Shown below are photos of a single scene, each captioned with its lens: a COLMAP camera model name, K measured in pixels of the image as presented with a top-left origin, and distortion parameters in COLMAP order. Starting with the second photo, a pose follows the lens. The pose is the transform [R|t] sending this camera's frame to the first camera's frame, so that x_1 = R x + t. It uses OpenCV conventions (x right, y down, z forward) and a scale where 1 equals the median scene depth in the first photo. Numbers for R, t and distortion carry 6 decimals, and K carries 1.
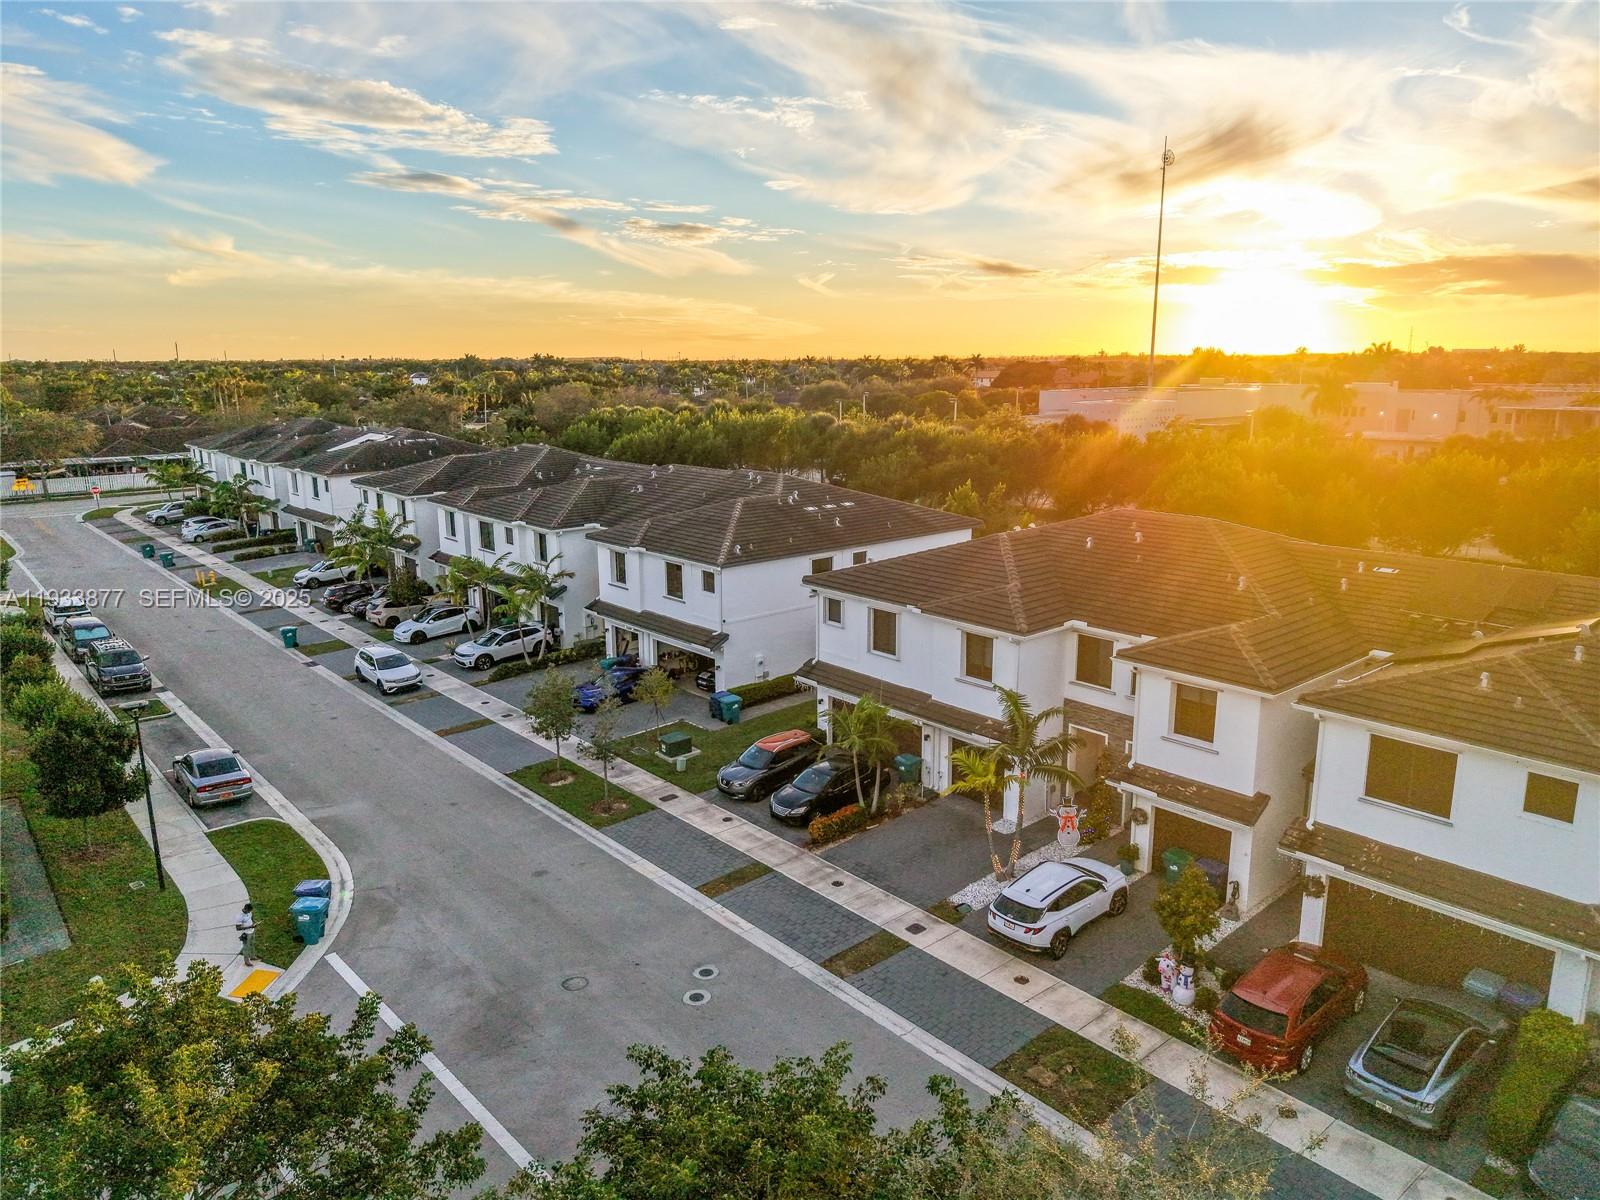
lens RADIAL K [[1081.4, 0, 794.6], [0, 1081.4, 600.2], [0, 0, 1]] dist [0.022449, -0.007356]
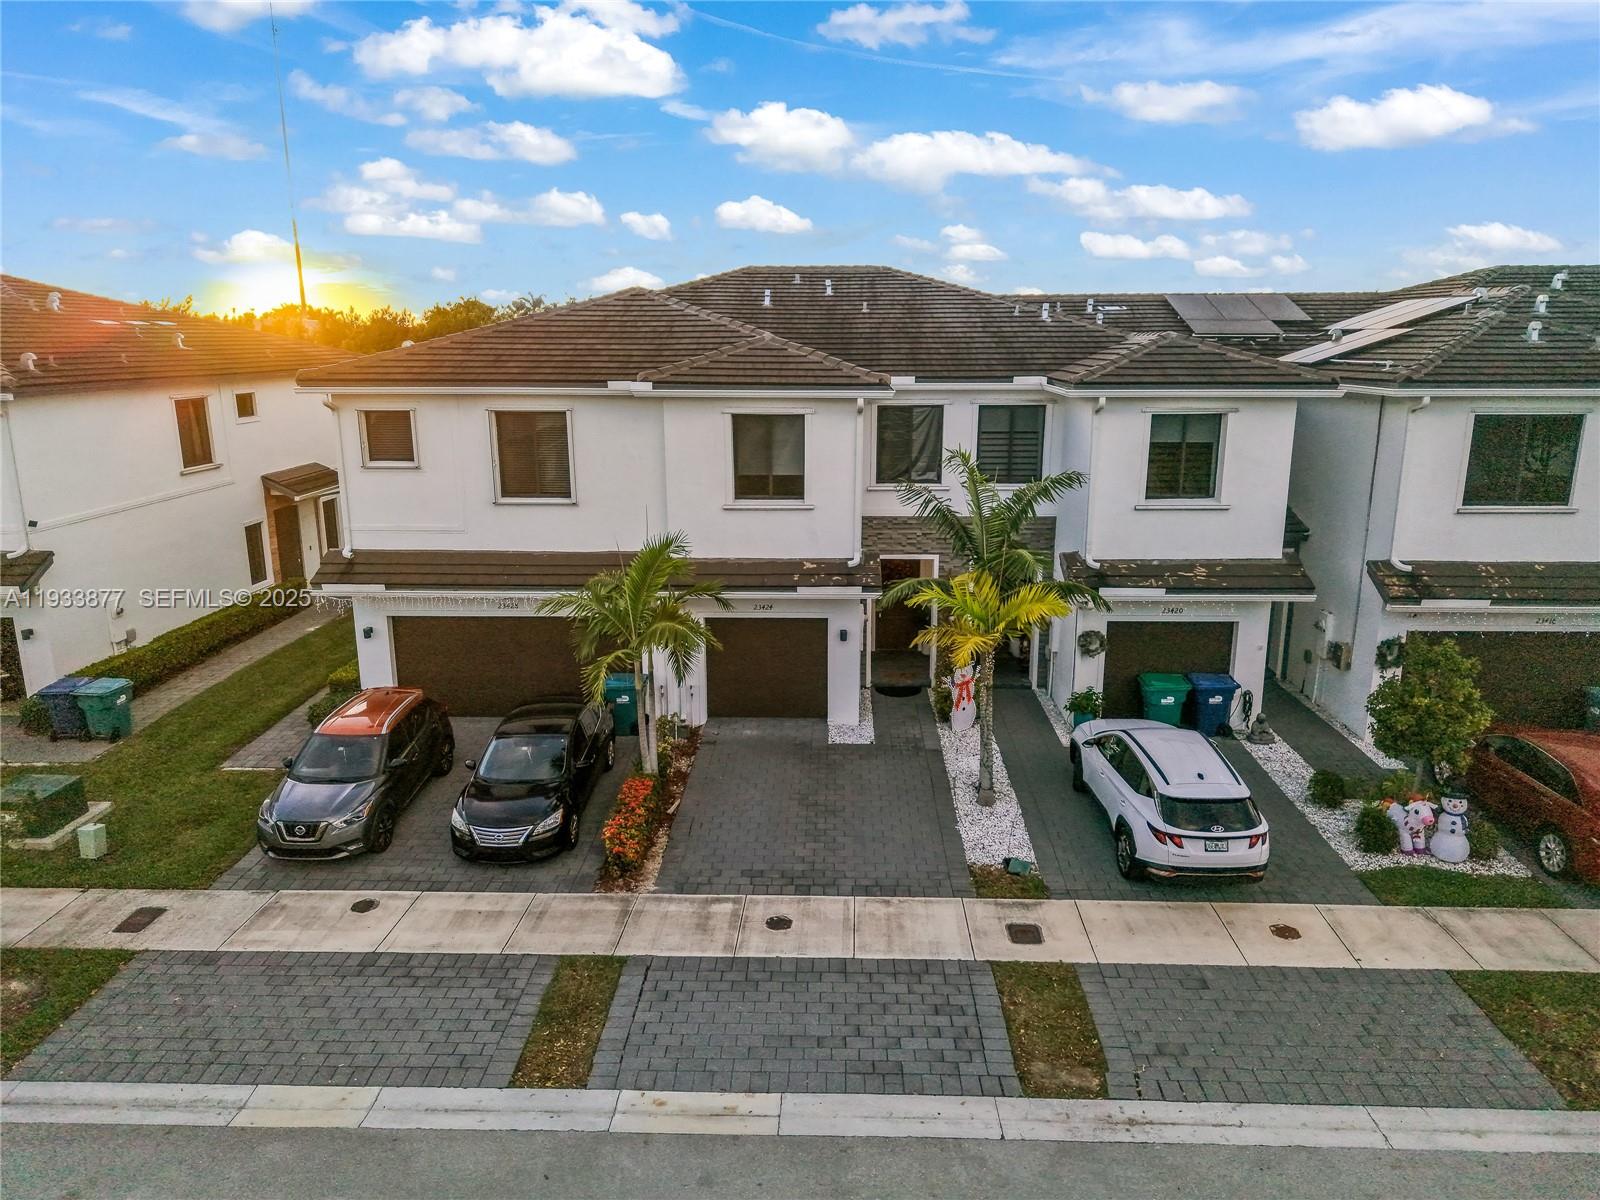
lens RADIAL K [[1081.4, 0, 805.6], [0, 1081.4, 595.8], [0, 0, 1]] dist [0.022449, -0.007356]
pose [[0.677472, -0.166077, 0.716554, -0.233623], [0.158865, 0.984221, 0.077914, 0.083890], [-0.718188, 0.061051, 0.693166, 0.605815]]
